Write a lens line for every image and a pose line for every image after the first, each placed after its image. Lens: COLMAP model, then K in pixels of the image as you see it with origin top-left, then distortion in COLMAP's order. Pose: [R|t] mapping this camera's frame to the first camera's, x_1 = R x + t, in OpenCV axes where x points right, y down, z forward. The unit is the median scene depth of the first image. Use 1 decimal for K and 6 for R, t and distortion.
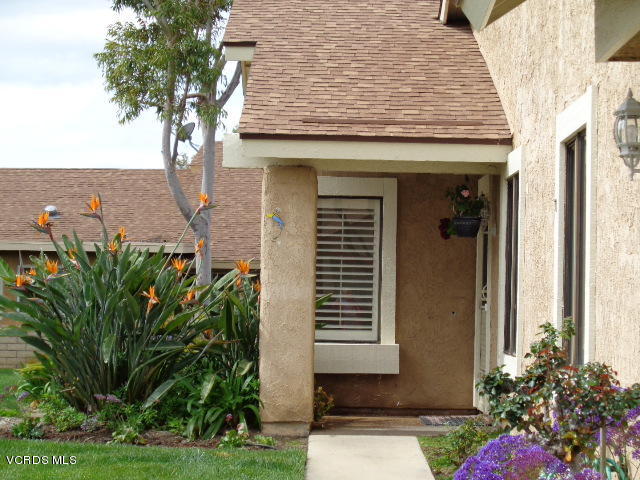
lens RADIAL K [[1621.9, 0, 319.9], [0, 1621.9, 242.3], [0, 0, 1]] dist [0.074282, 0.000000]
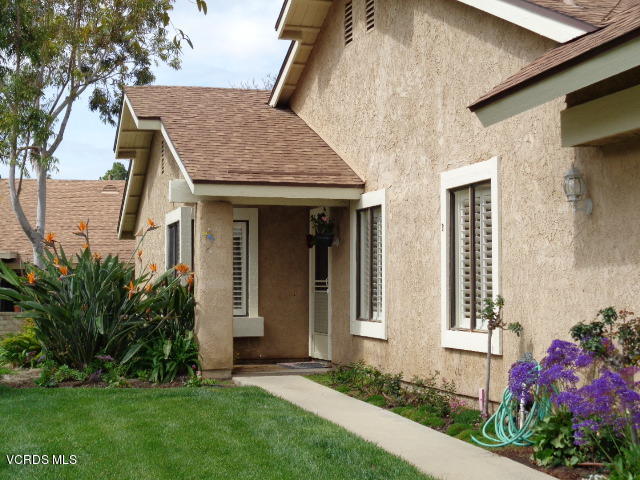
lens RADIAL K [[1145.4, 0, 320.1], [0, 1145.4, 237.7], [0, 0, 1]] dist [0.056715, 0.000000]
pose [[0.957941, -0.007351, 0.286872, -0.233619], [0.009803, 0.999927, -0.007112, -0.004081], [-0.286799, 0.009625, 0.957942, -0.057775]]
